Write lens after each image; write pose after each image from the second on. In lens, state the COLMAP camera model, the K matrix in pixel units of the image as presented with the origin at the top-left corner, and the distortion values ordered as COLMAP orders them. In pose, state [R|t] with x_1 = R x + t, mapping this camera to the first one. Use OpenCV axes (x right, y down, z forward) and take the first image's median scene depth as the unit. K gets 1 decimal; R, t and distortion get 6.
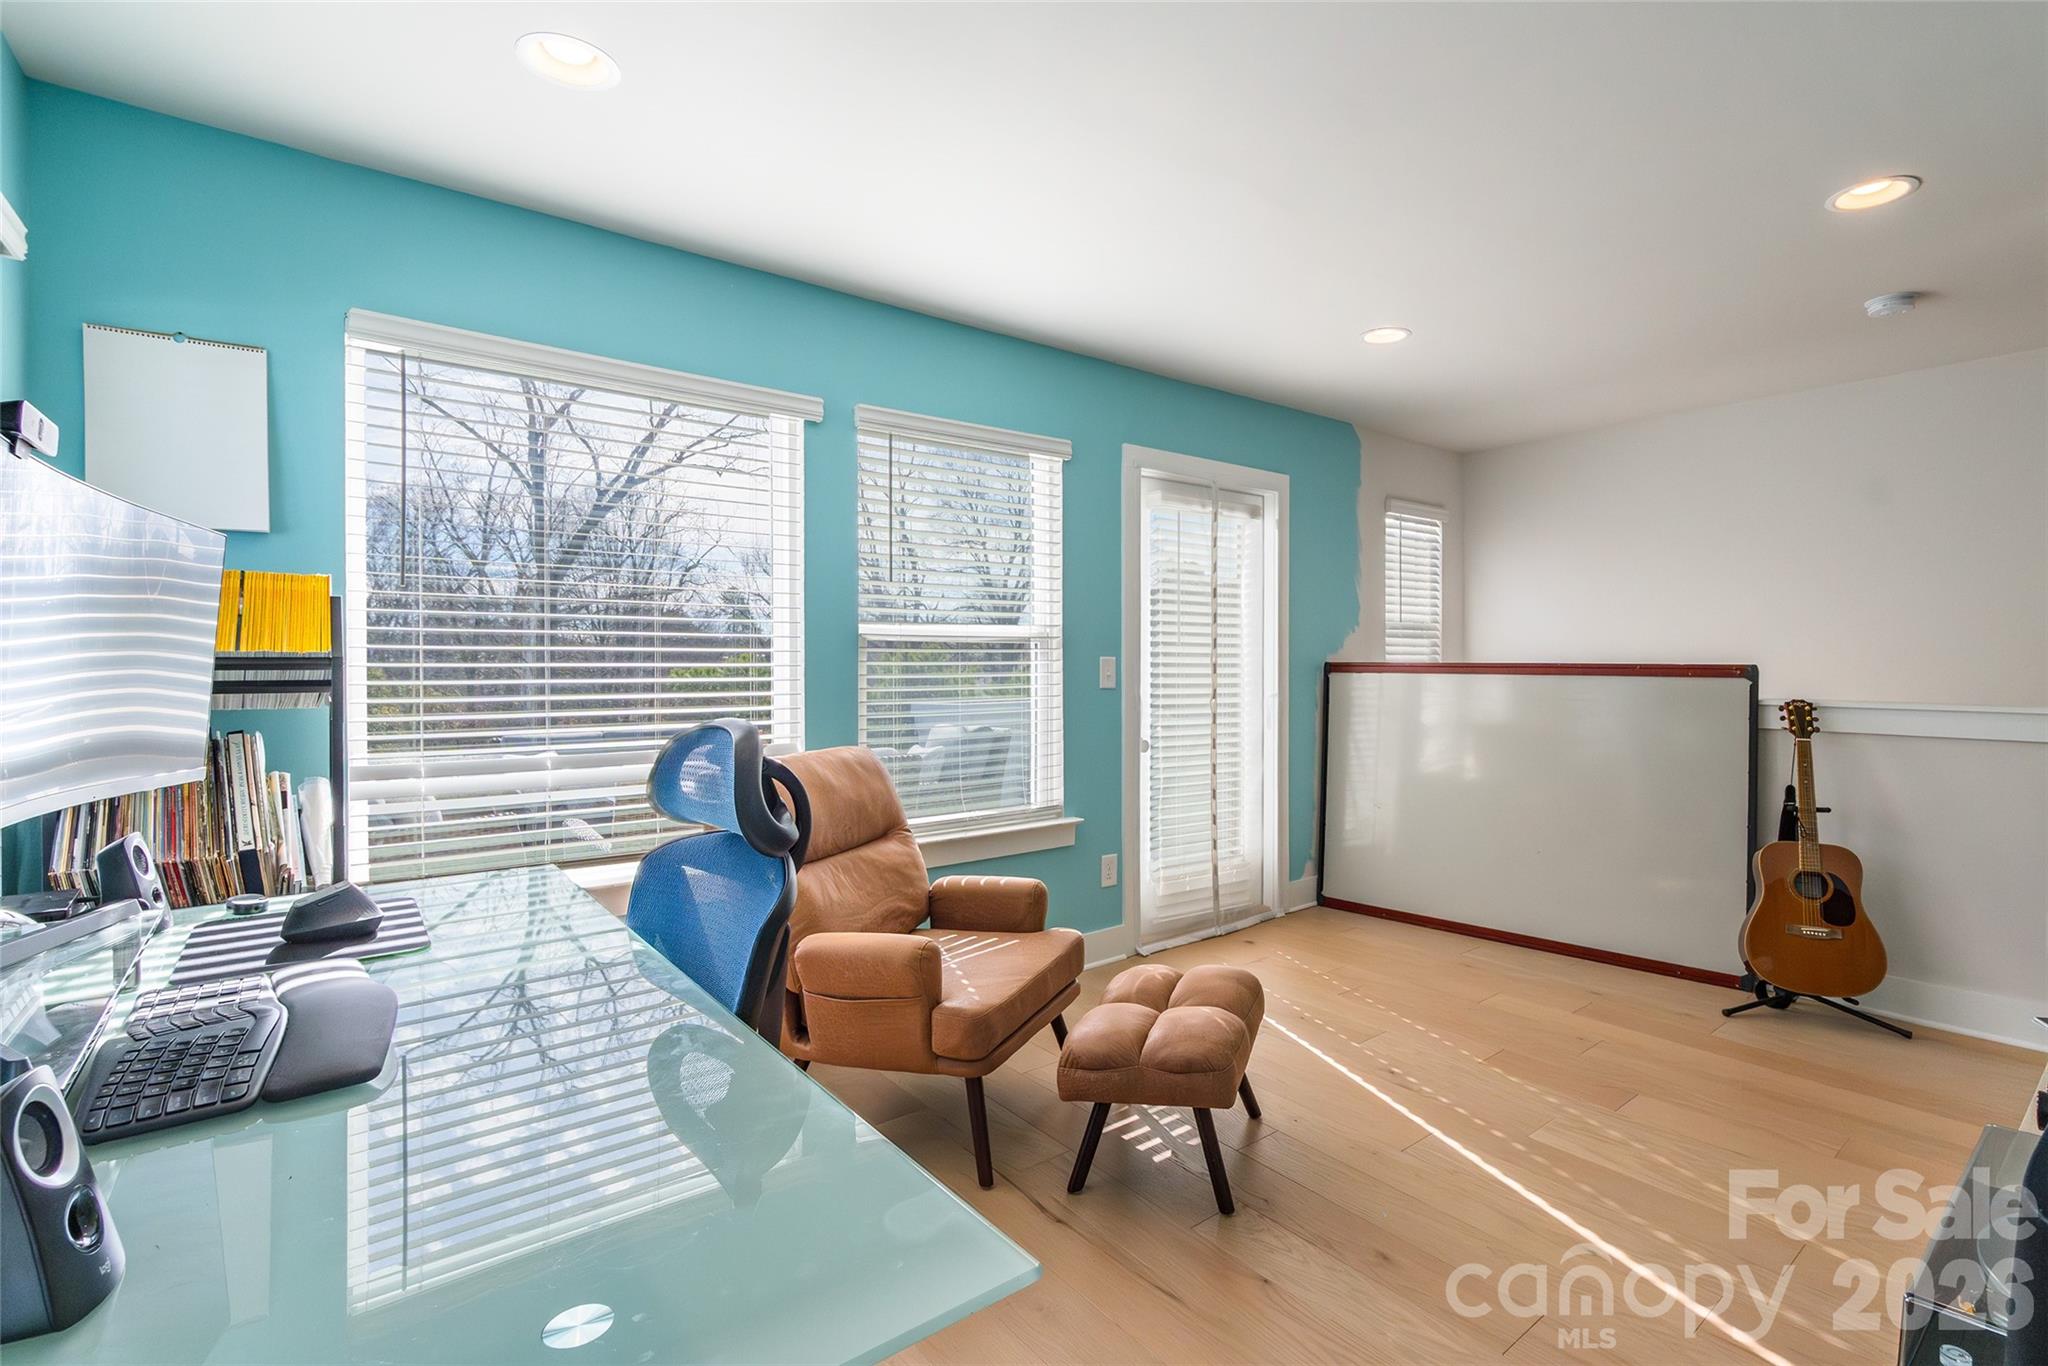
lens RADIAL K [[945.7, 0, 1062.7], [0, 945.7, 669.2], [0, 0, 1]] dist [-0.010124, -0.001021]
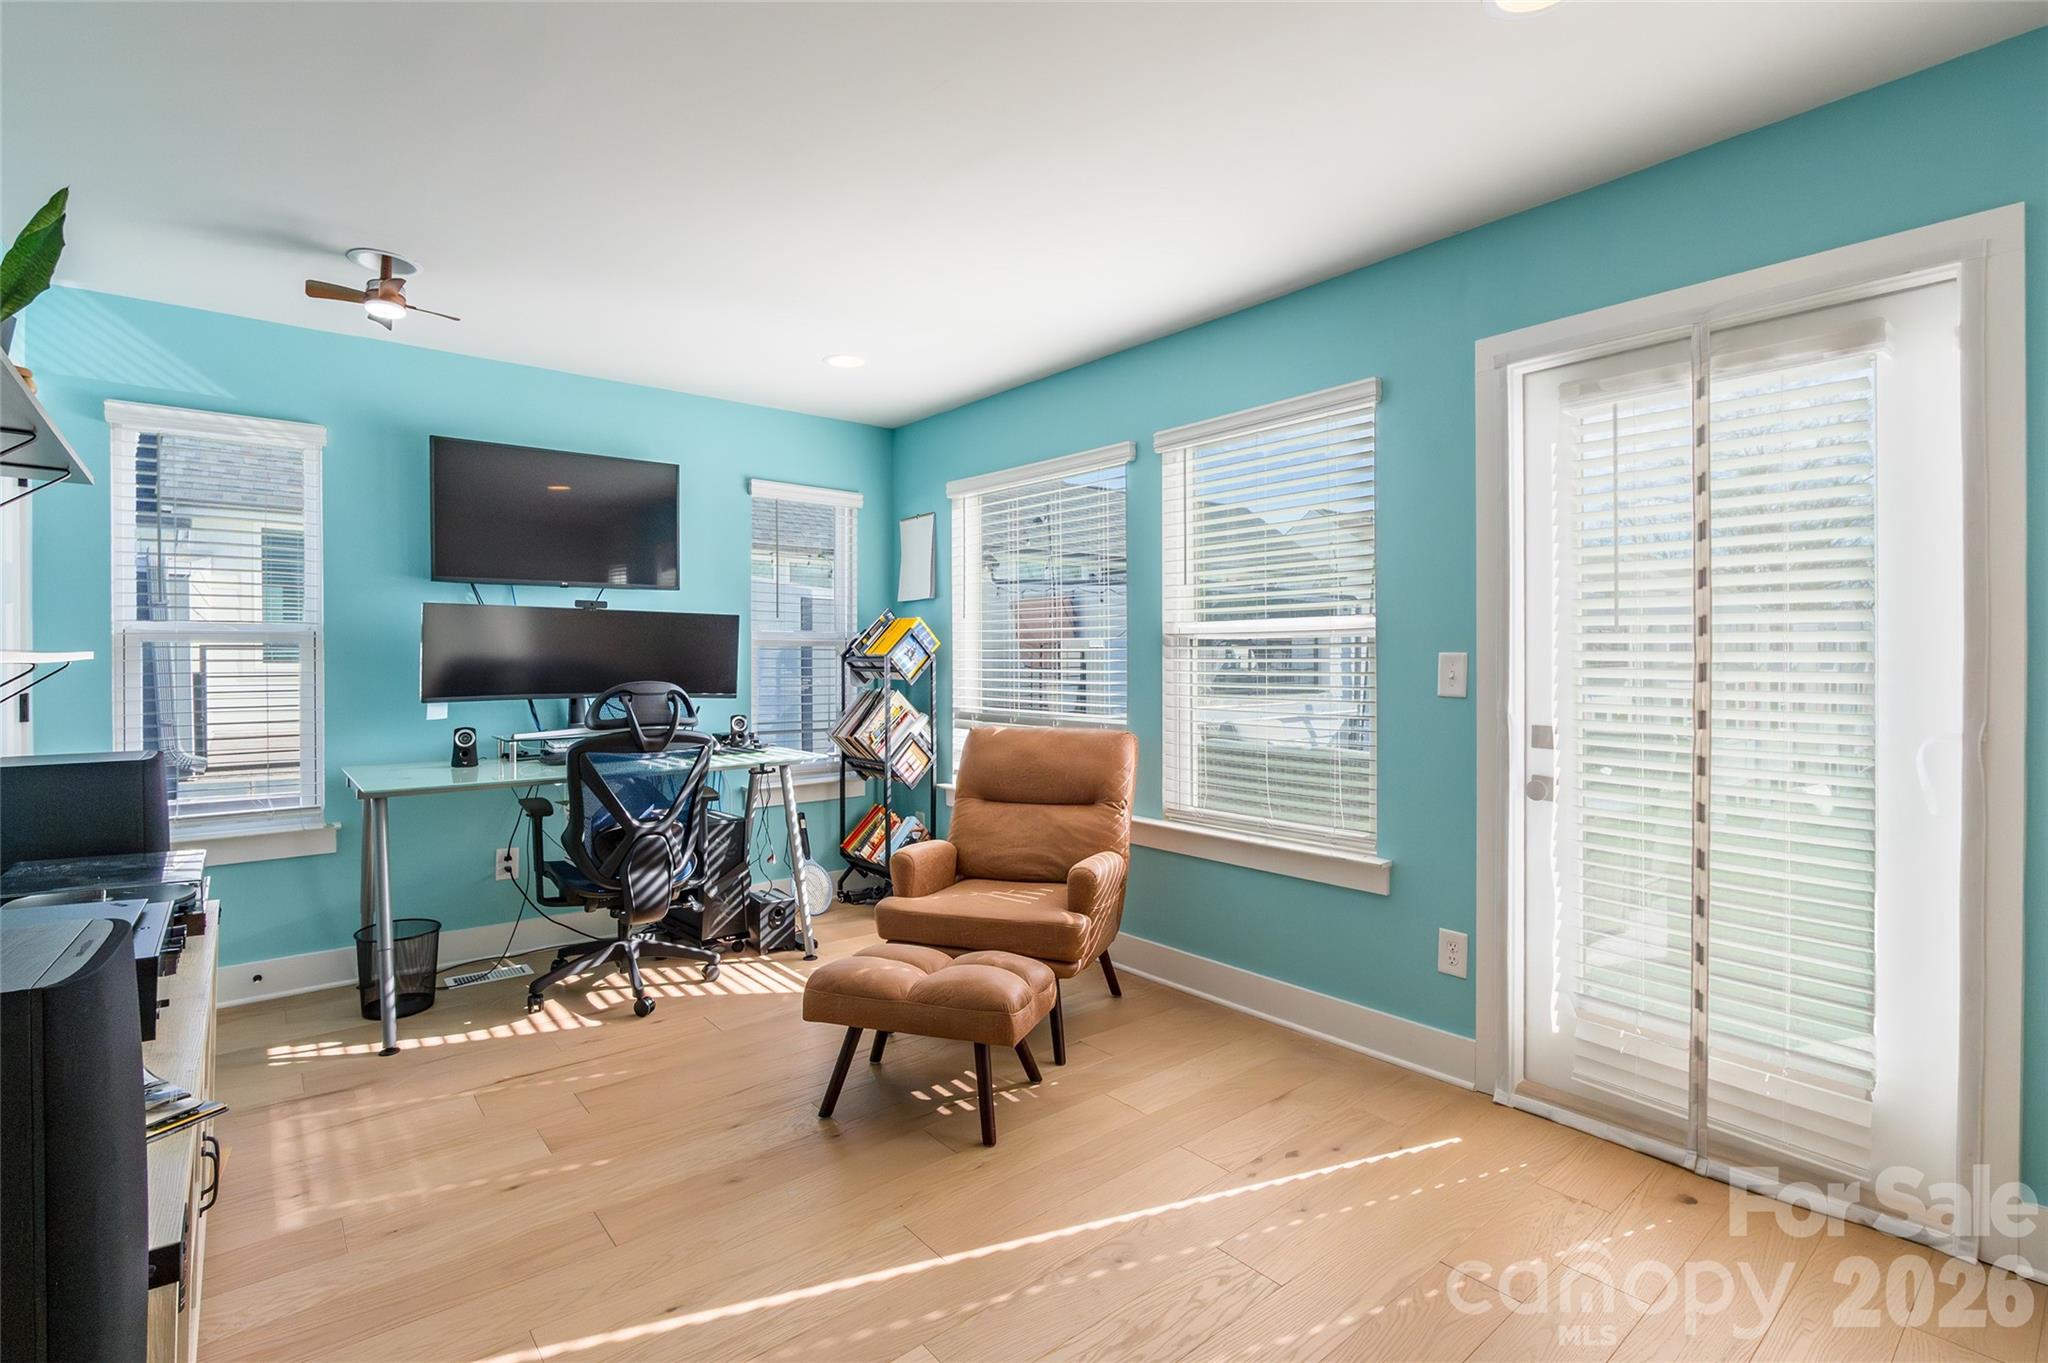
lens RADIAL K [[945.7, 0, 1020.4], [0, 945.7, 665.5], [0, 0, 1]] dist [-0.010124, -0.001021]
pose [[0.022964, 0.009621, -0.999690, 0.744416], [-0.005891, 0.999938, 0.009488, -0.007875], [0.999719, 0.005671, 0.023019, 0.654642]]
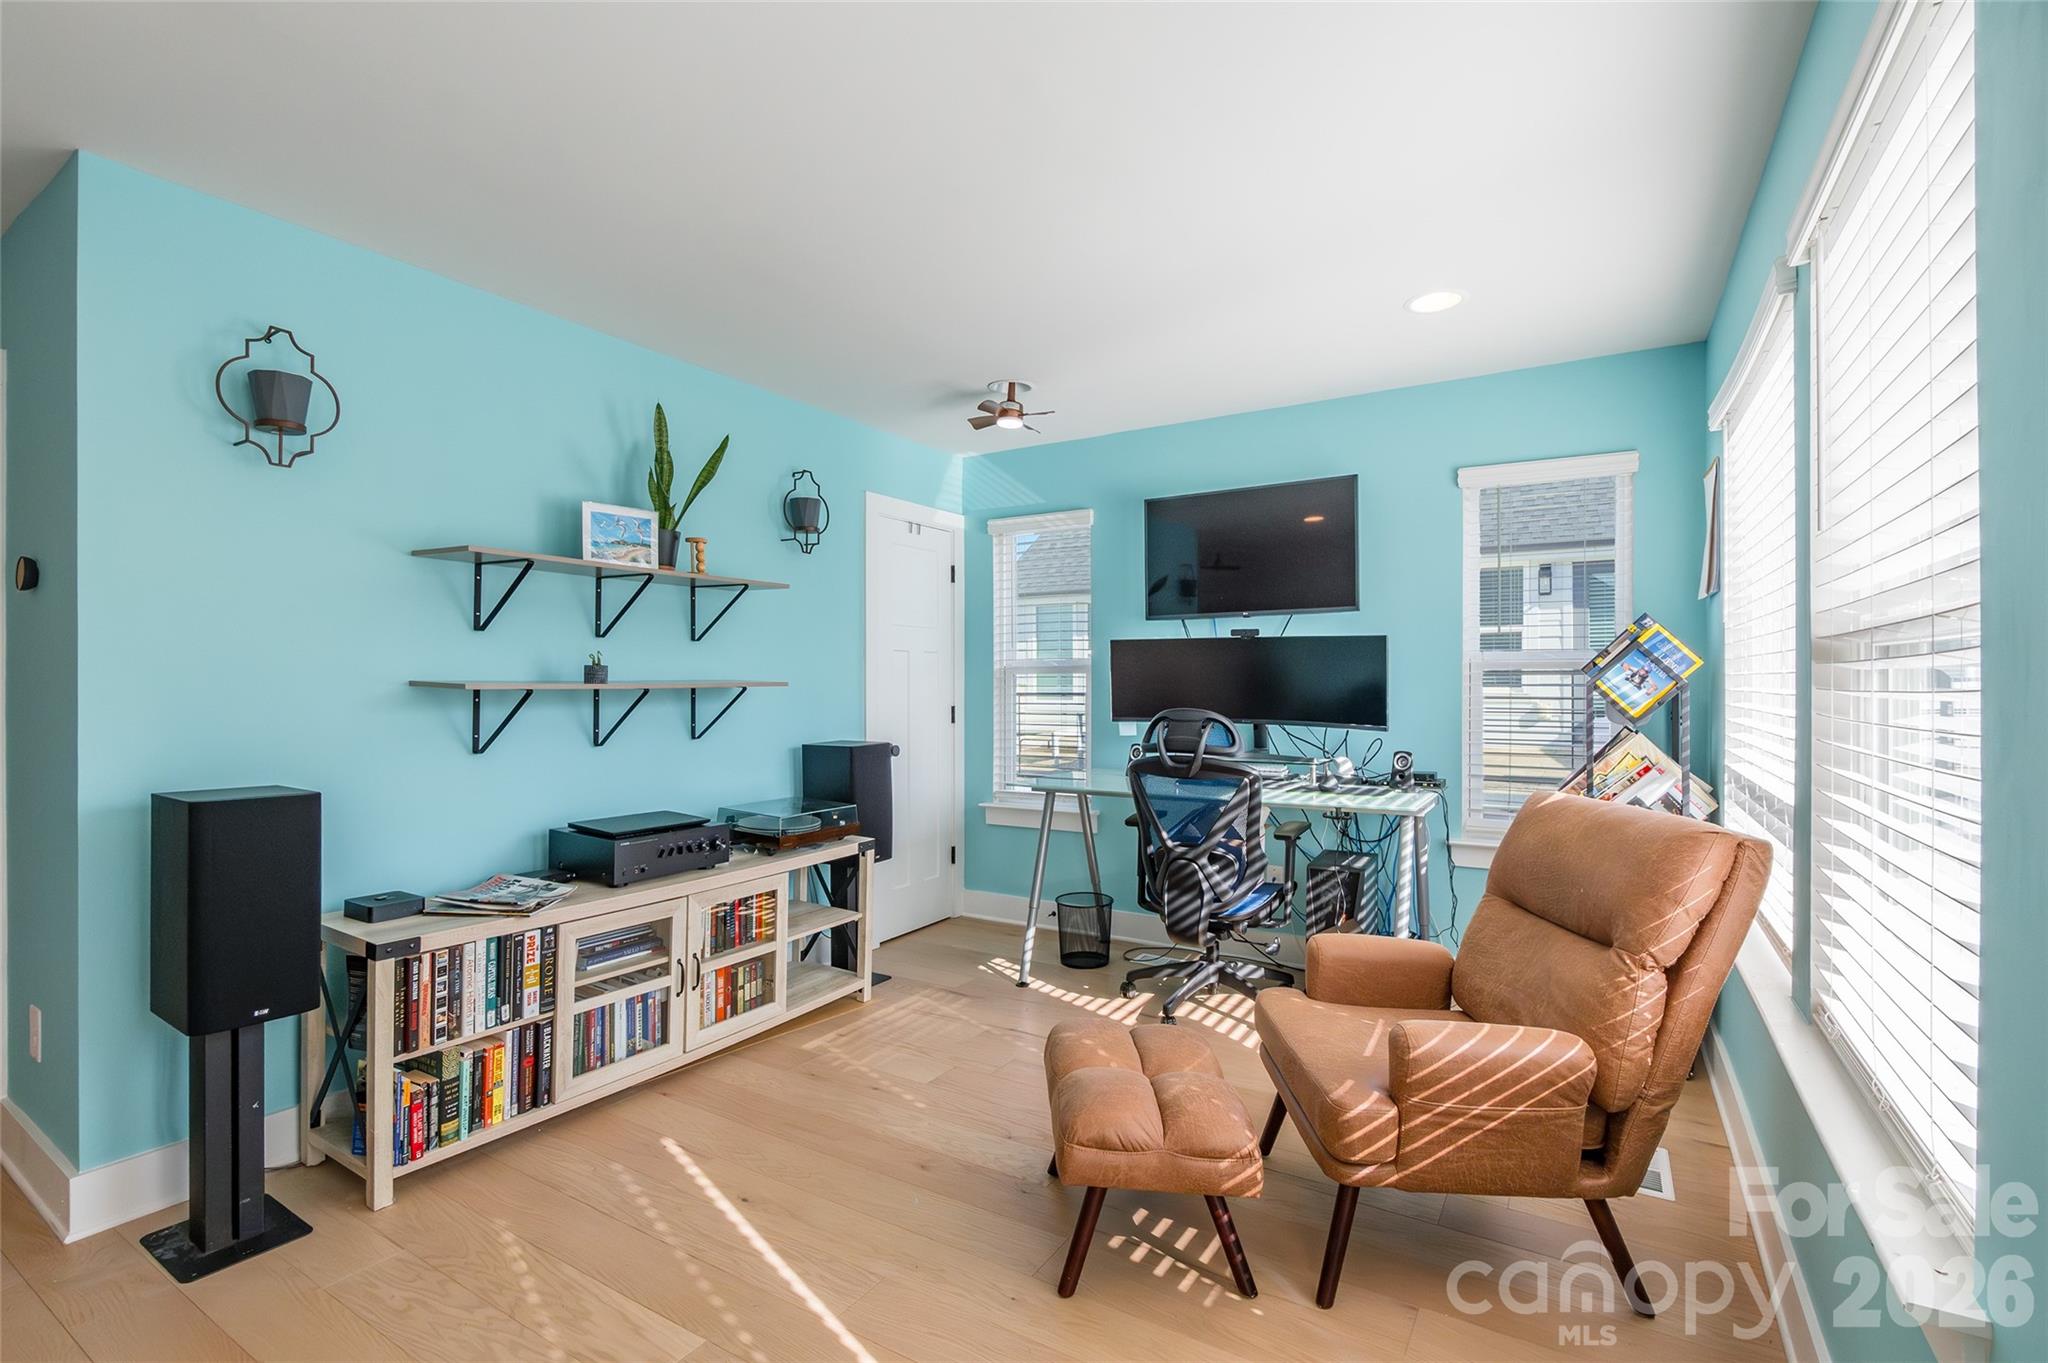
lens RADIAL K [[945.7, 0, 1026.9], [0, 945.7, 682.2], [0, 0, 1]] dist [-0.010124, -0.001021]
pose [[-0.938924, 0.000950, -0.344123, 0.319429], [-0.000402, 0.999992, 0.003856, -0.010087], [0.344124, 0.003759, -0.938917, 1.102261]]
